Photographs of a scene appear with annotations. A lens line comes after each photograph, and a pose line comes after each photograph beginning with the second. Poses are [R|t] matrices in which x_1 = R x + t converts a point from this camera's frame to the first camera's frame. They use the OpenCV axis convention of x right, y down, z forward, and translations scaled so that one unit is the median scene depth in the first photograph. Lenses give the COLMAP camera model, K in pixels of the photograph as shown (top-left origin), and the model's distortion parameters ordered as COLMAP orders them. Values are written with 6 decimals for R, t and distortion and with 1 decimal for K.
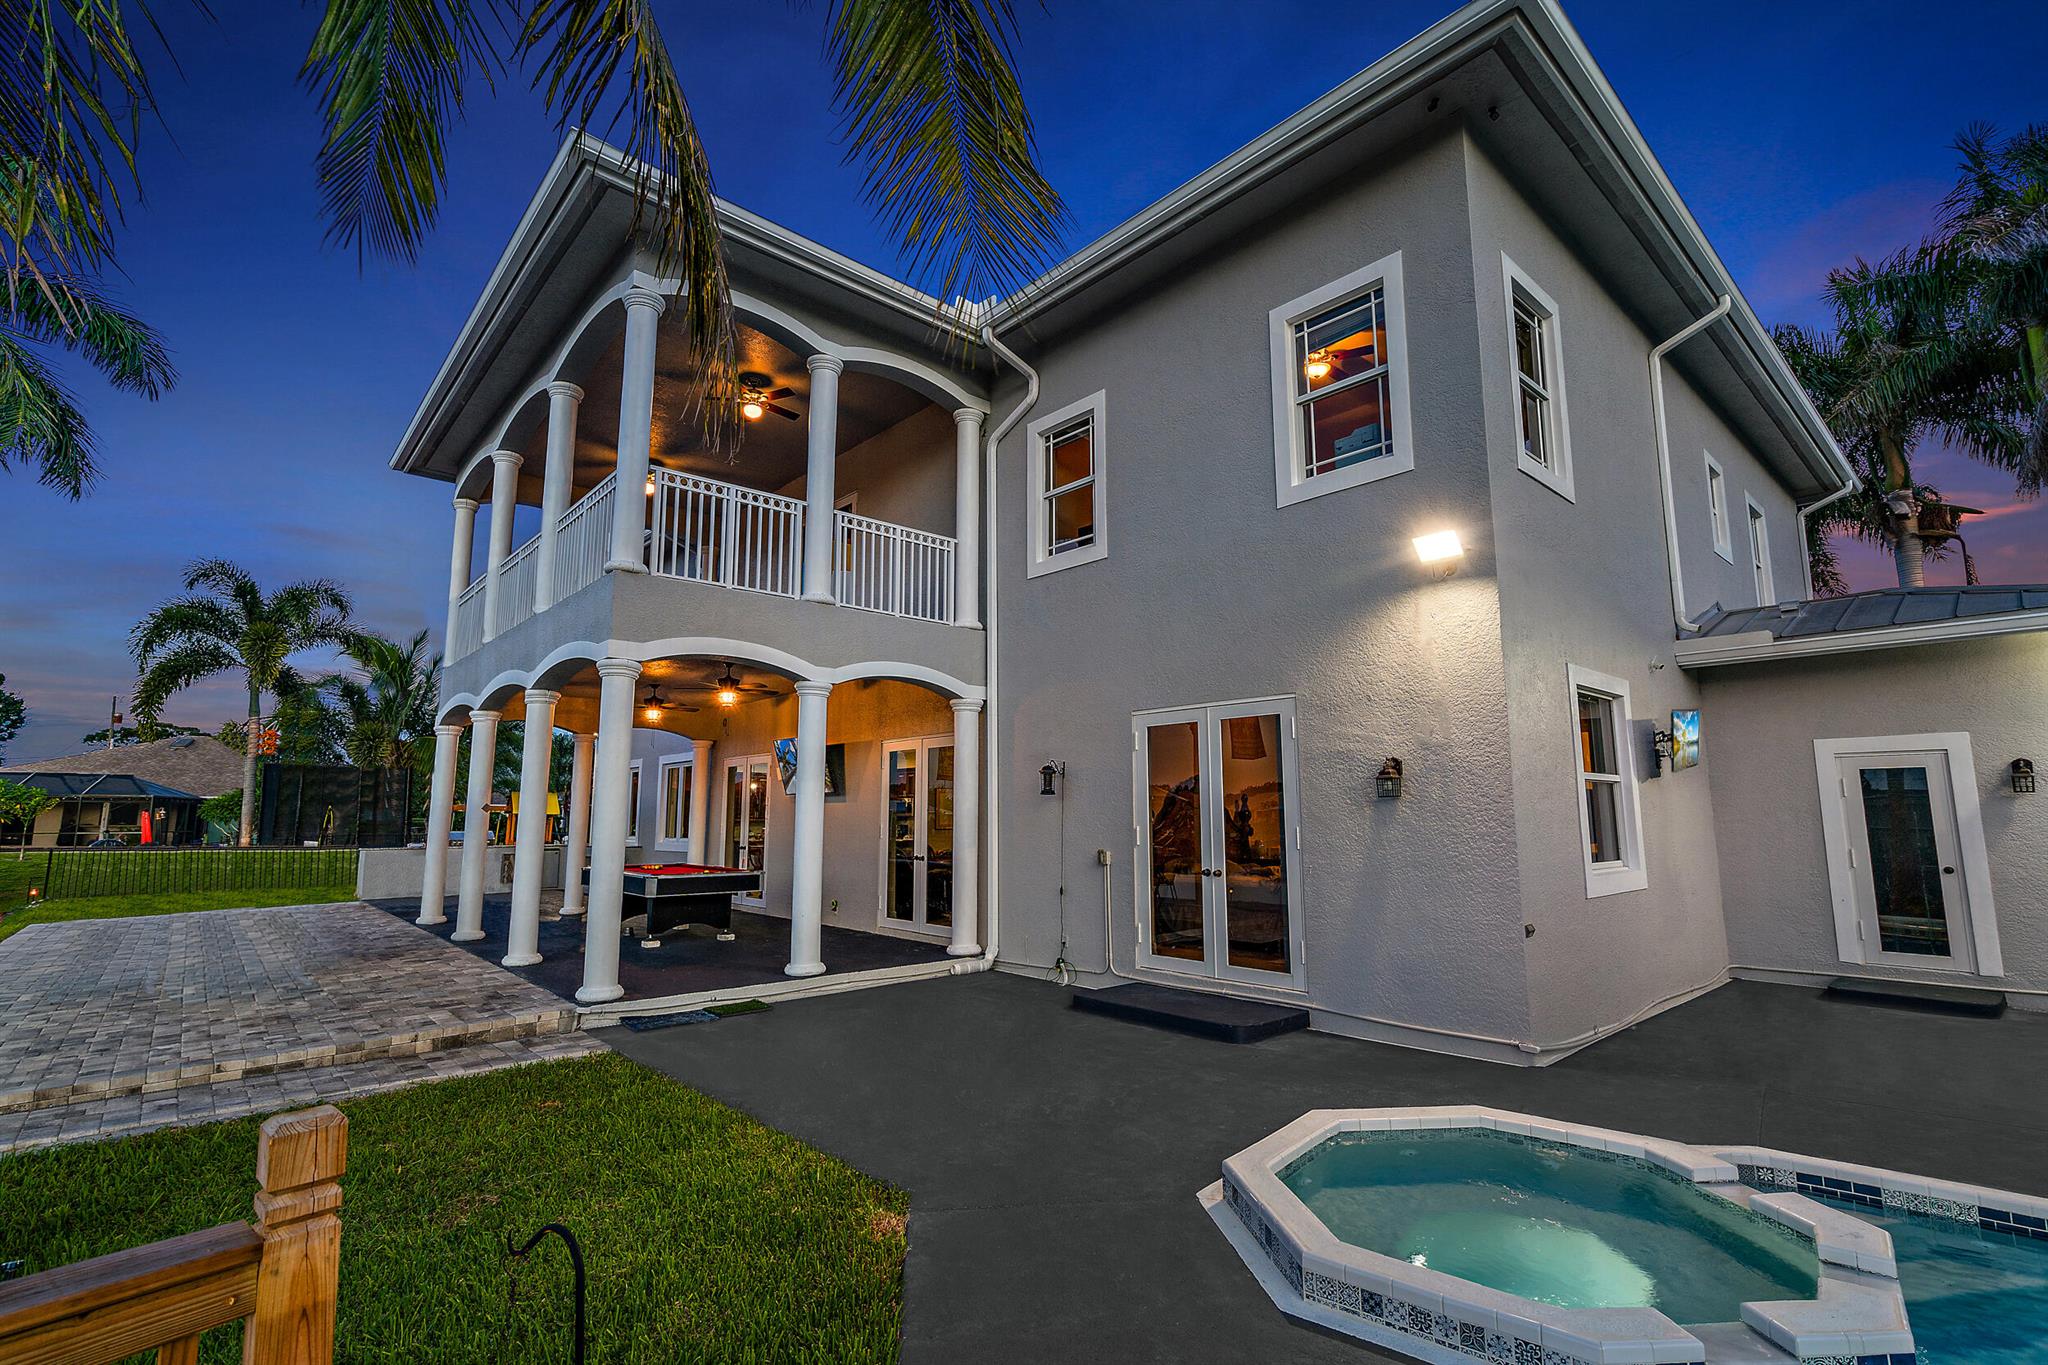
lens RADIAL K [[924.5, 0, 1024.0], [0, 924.5, 682.5], [0, 0, 1]] dist [-0.001562, 0.000638]
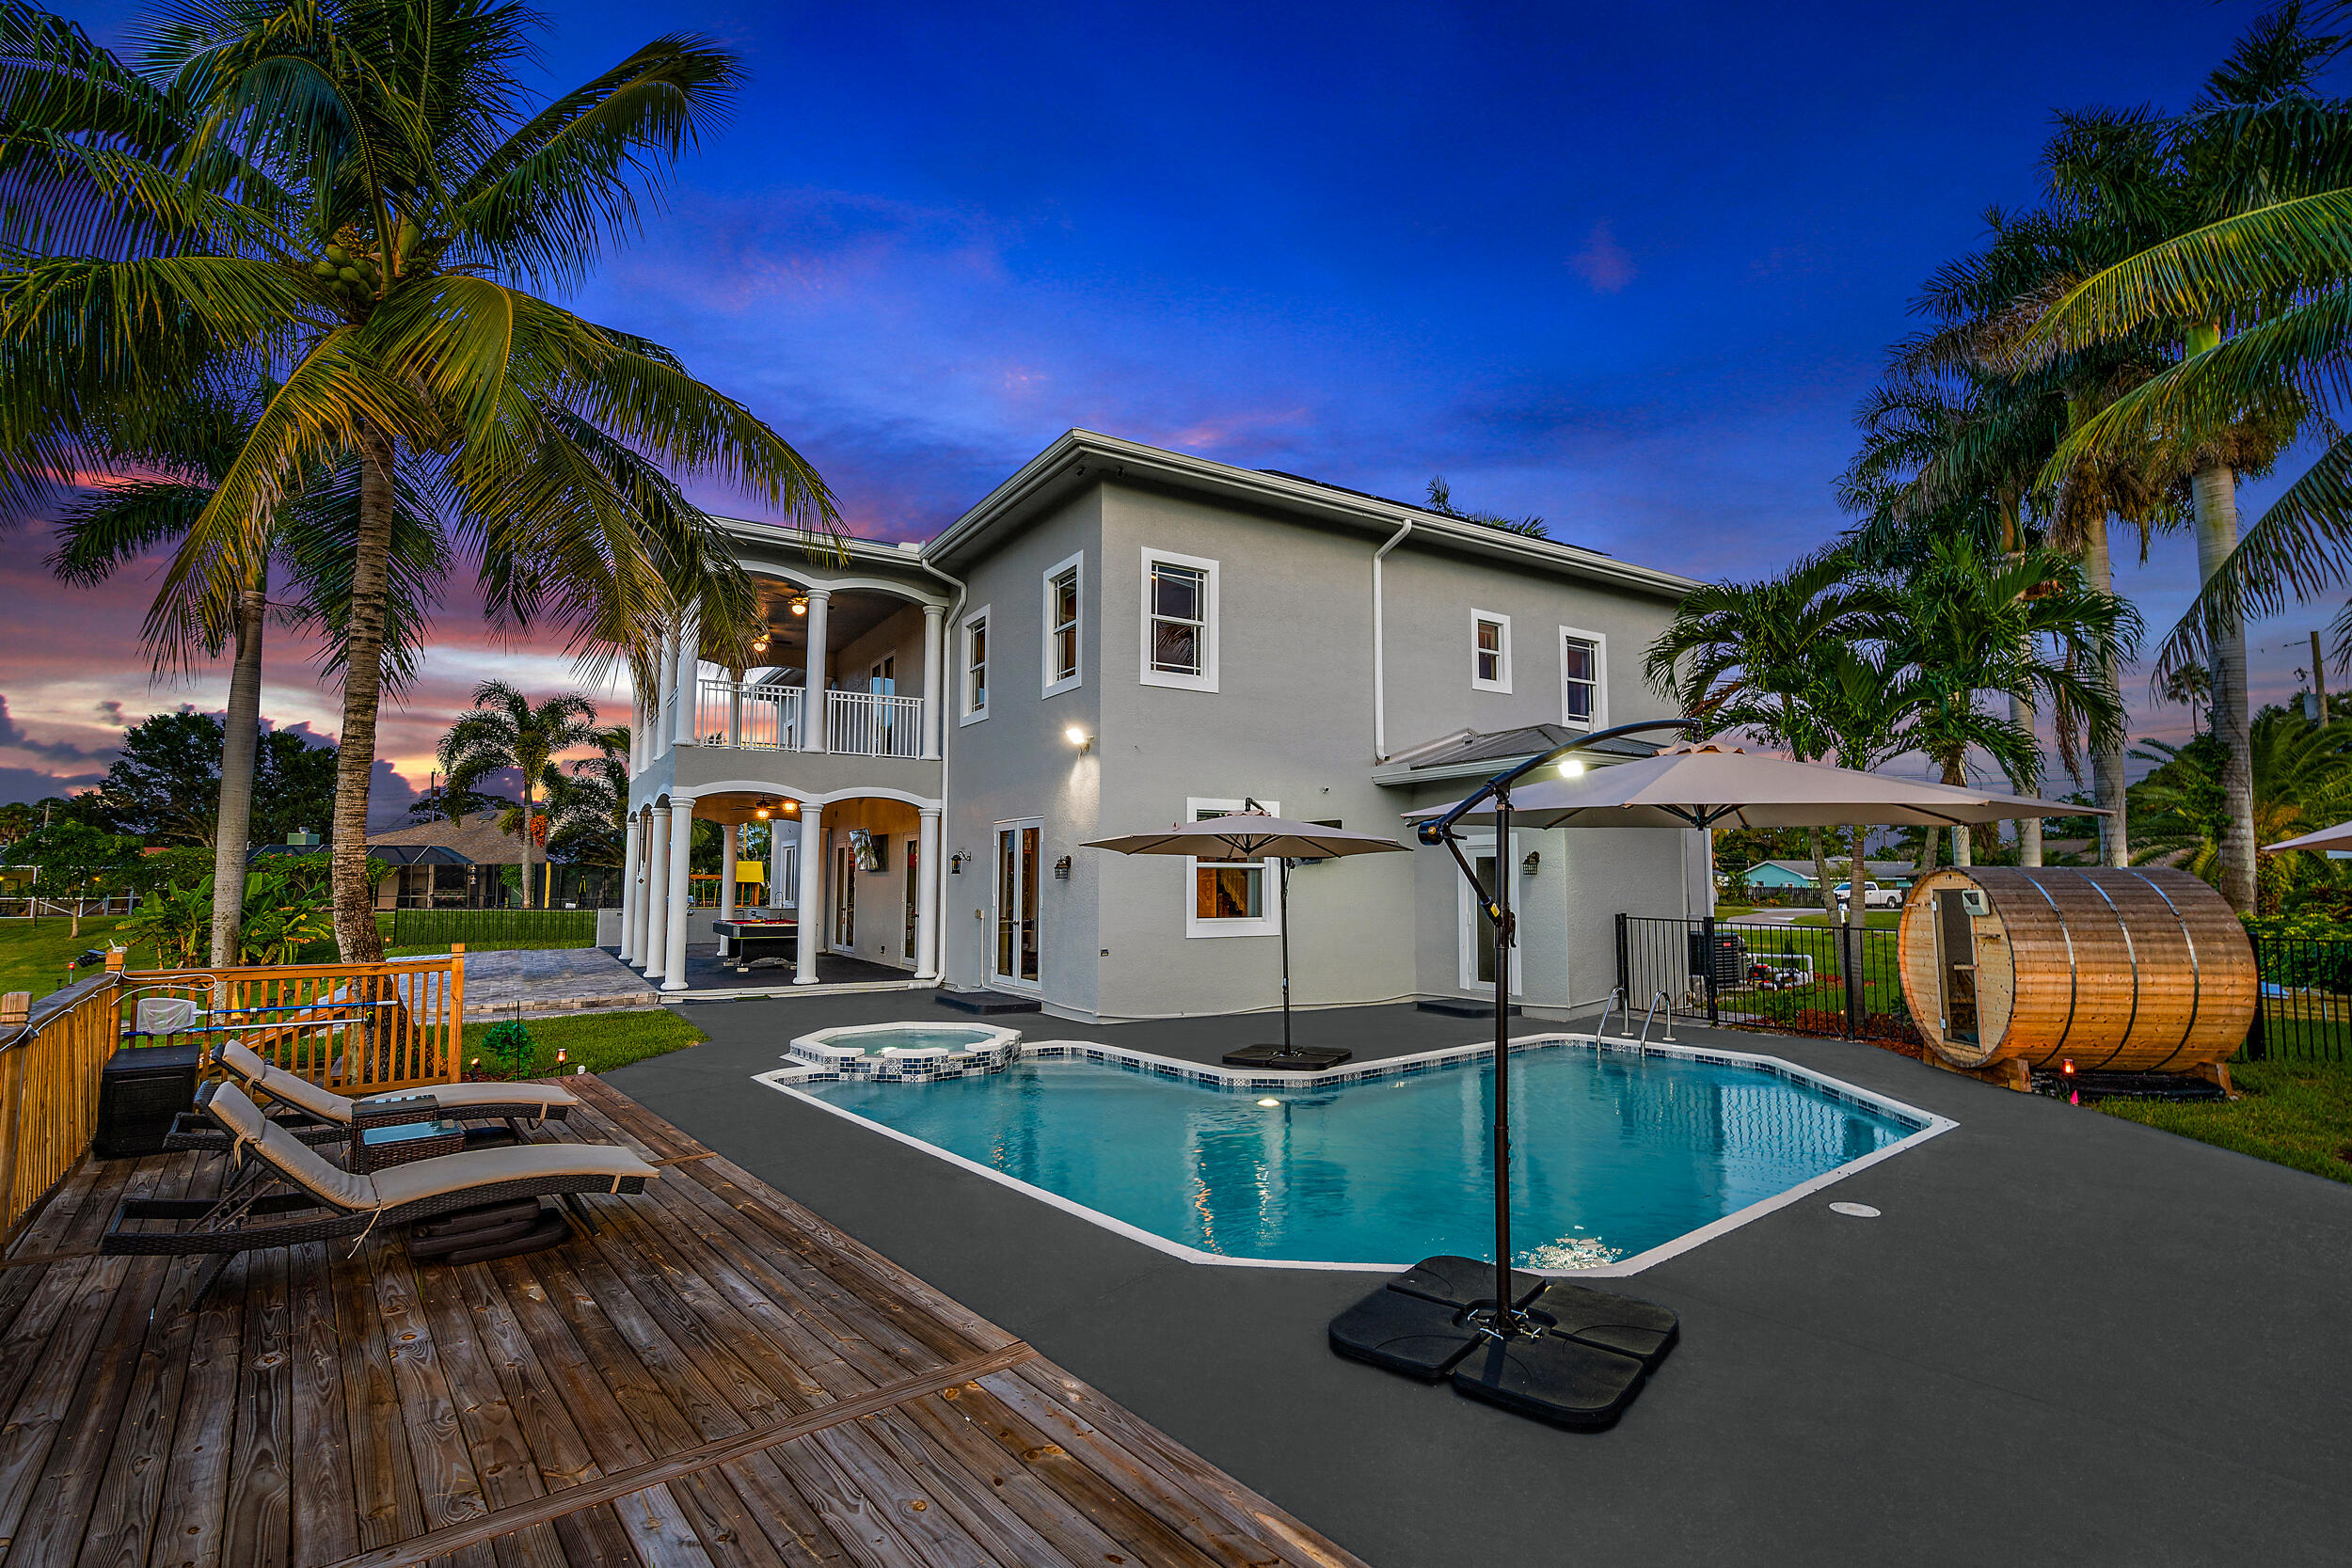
lens RADIAL K [[1090.8, 0, 1176.0], [0, 1090.8, 784.0], [0, 0, 1]] dist [0.001088, 0.000491]
pose [[0.983655, -0.014434, -0.179483, 0.615184], [0.024188, 0.998340, 0.052275, -0.098667], [0.178430, -0.055762, 0.982371, -0.614607]]
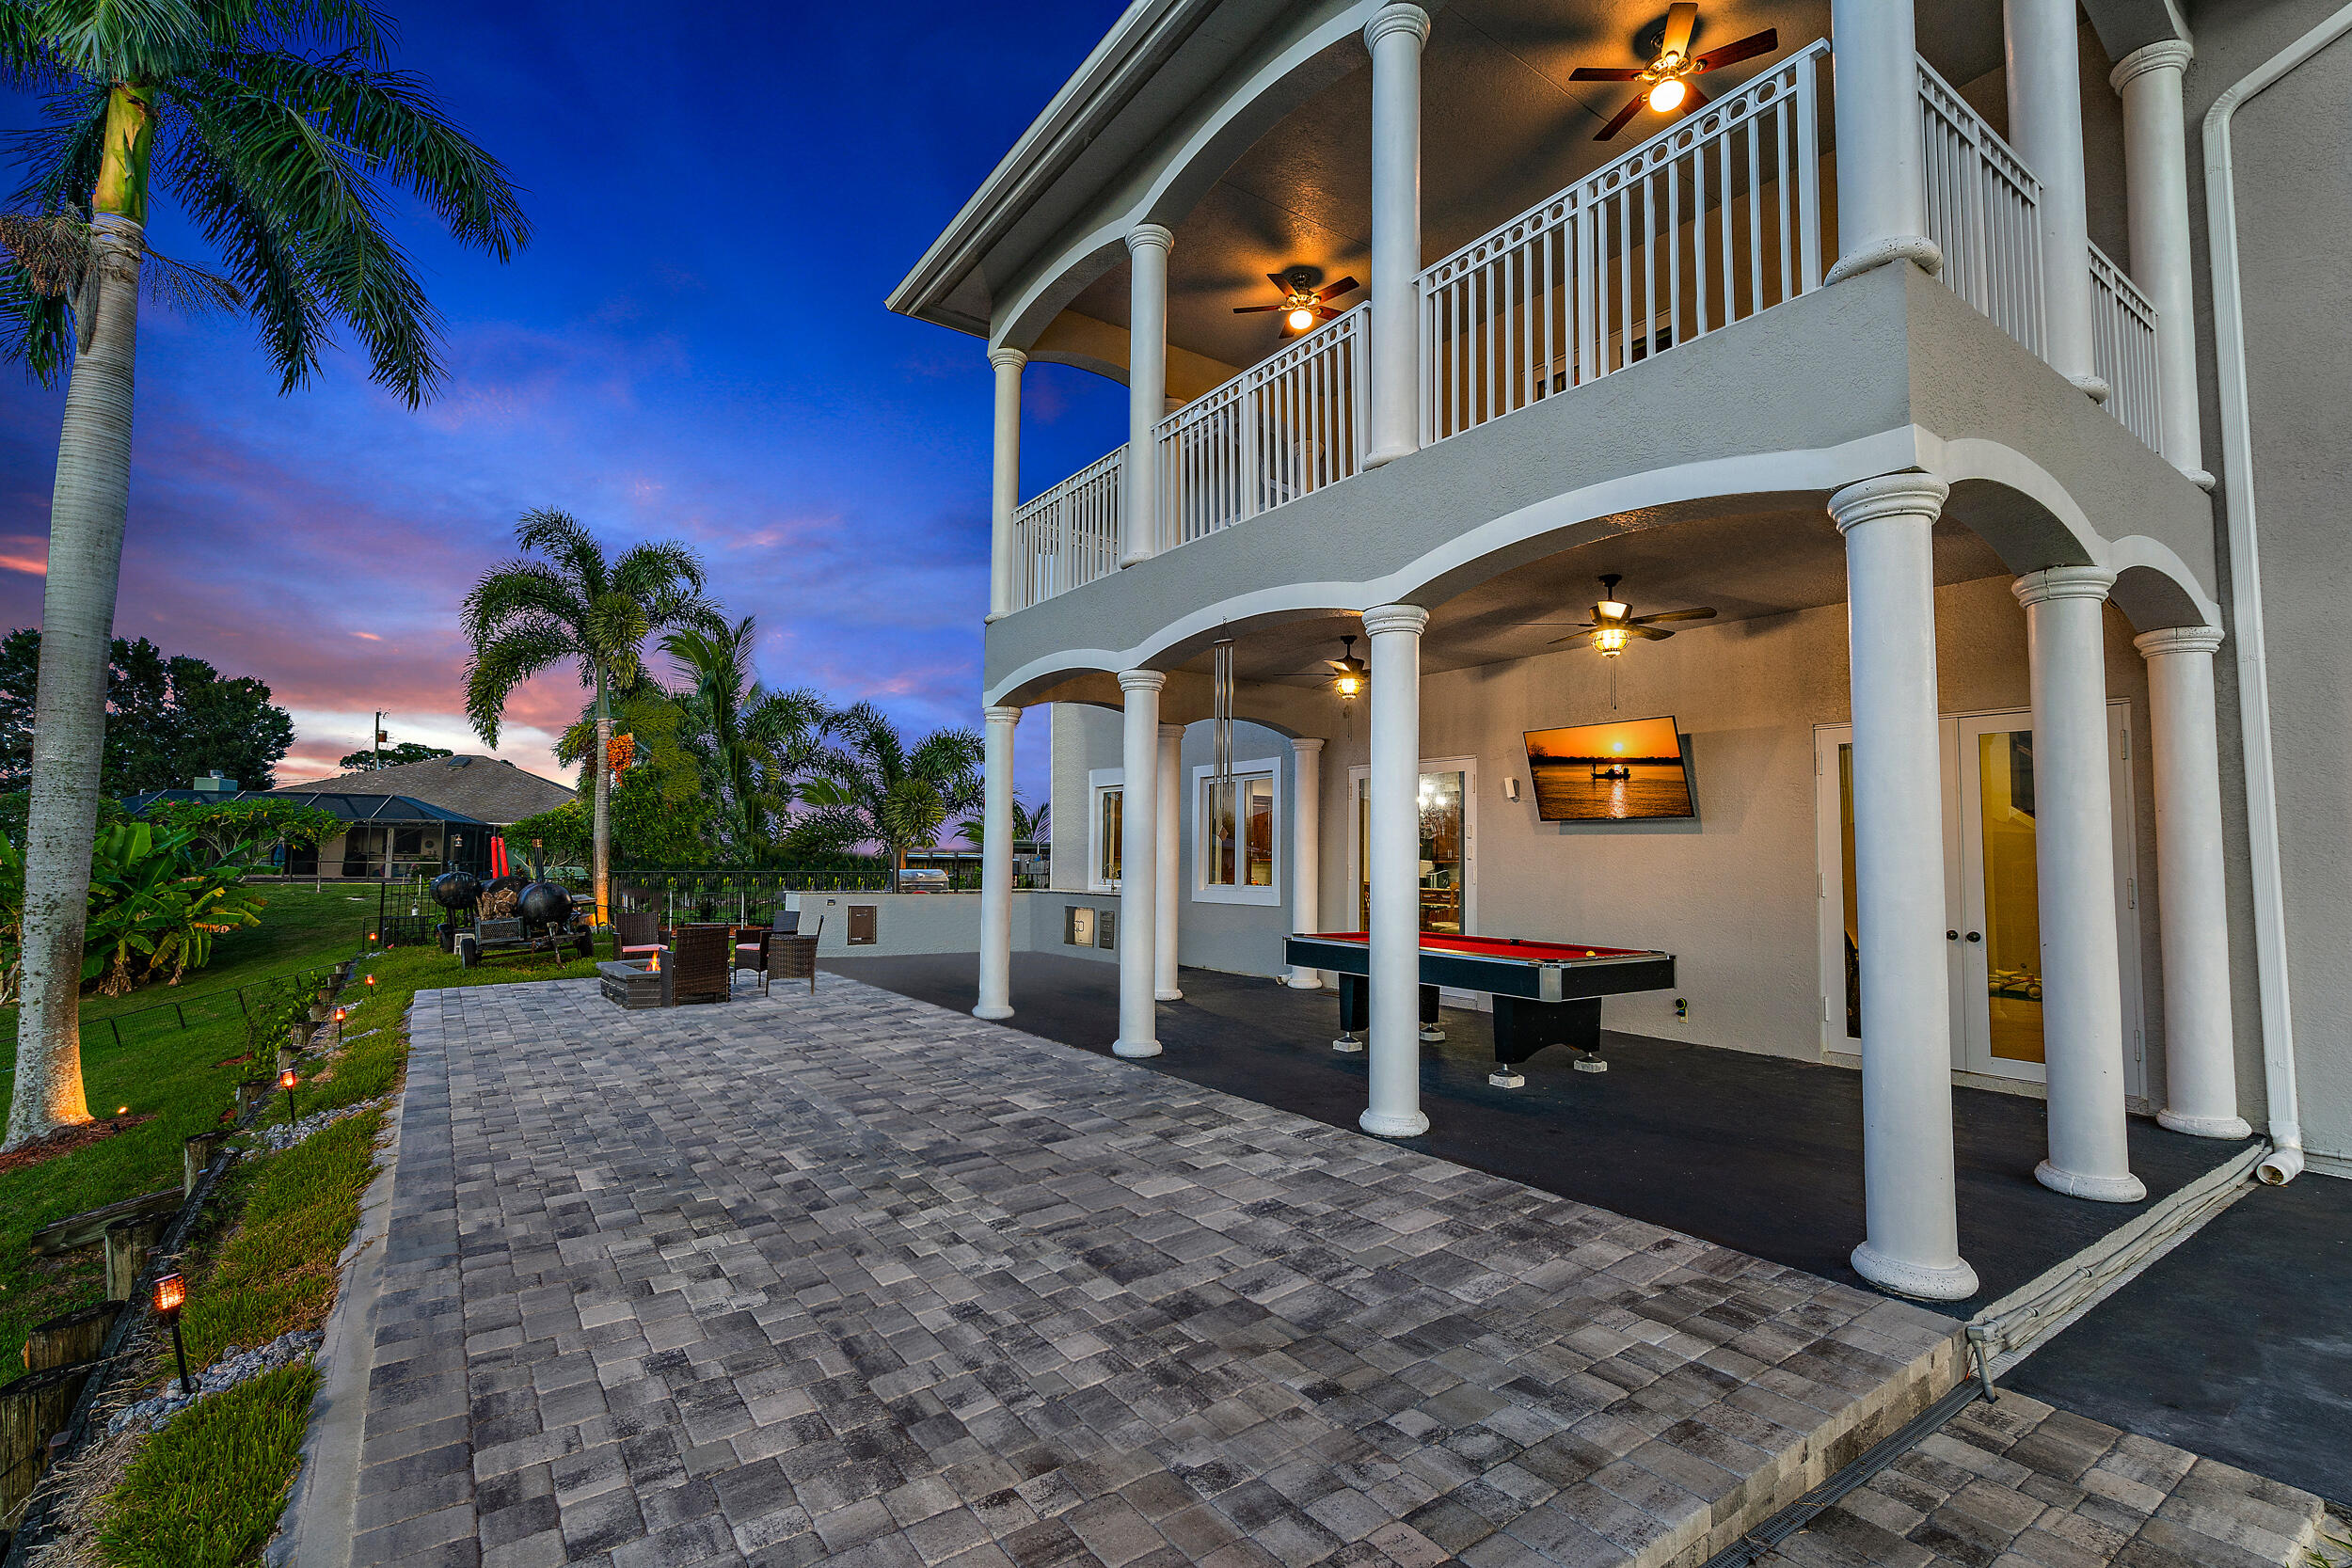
lens RADIAL K [[1061.7, 0, 1176.0], [0, 1061.7, 784.0], [0, 0, 1]] dist [-0.001562, 0.000638]
pose [[0.993152, 0.005962, -0.116679, -0.521032], [0.002865, 0.997154, 0.075343, 0.054459], [0.116796, -0.075161, 0.990308, 0.349836]]
